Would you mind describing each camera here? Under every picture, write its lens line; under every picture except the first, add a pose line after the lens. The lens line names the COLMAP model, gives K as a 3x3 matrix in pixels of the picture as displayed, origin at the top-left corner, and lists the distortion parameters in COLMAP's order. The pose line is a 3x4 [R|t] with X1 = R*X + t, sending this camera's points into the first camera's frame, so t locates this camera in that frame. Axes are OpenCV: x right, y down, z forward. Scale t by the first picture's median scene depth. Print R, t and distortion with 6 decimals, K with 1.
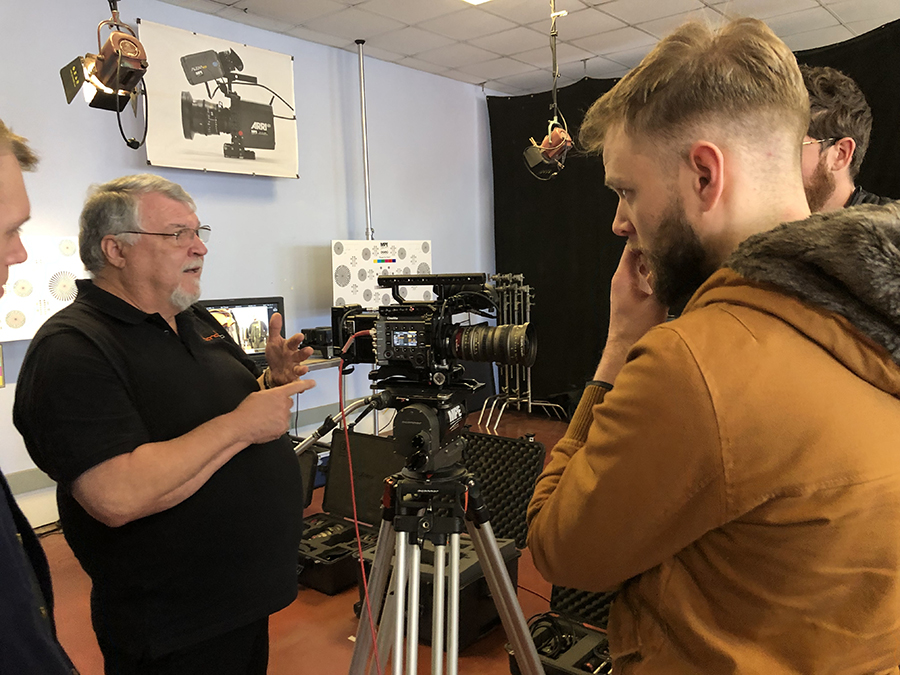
lens RADIAL K [[738.2, 0, 450.0], [0, 738.2, 337.5], [0, 0, 1]] dist [0.073676, -0.115840]
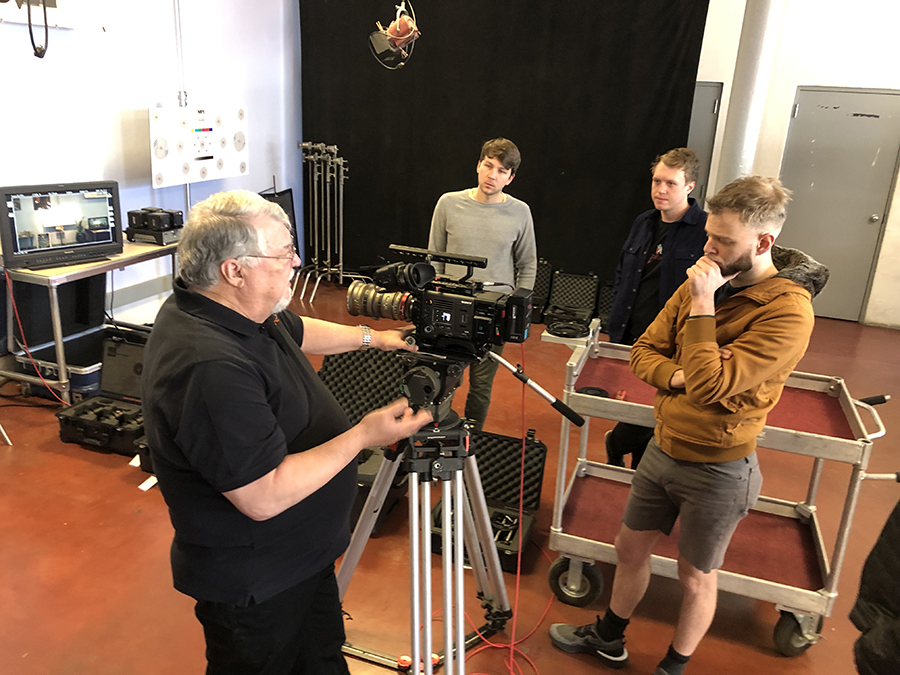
lens RADIAL K [[738.2, 0, 450.0], [0, 738.2, 337.5], [0, 0, 1]] dist [0.073676, -0.115840]
pose [[0.946337, -0.027832, 0.321982, -0.128126], [-0.040380, 0.978295, 0.203246, -0.064661], [-0.320650, -0.205341, 0.924672, -0.026886]]
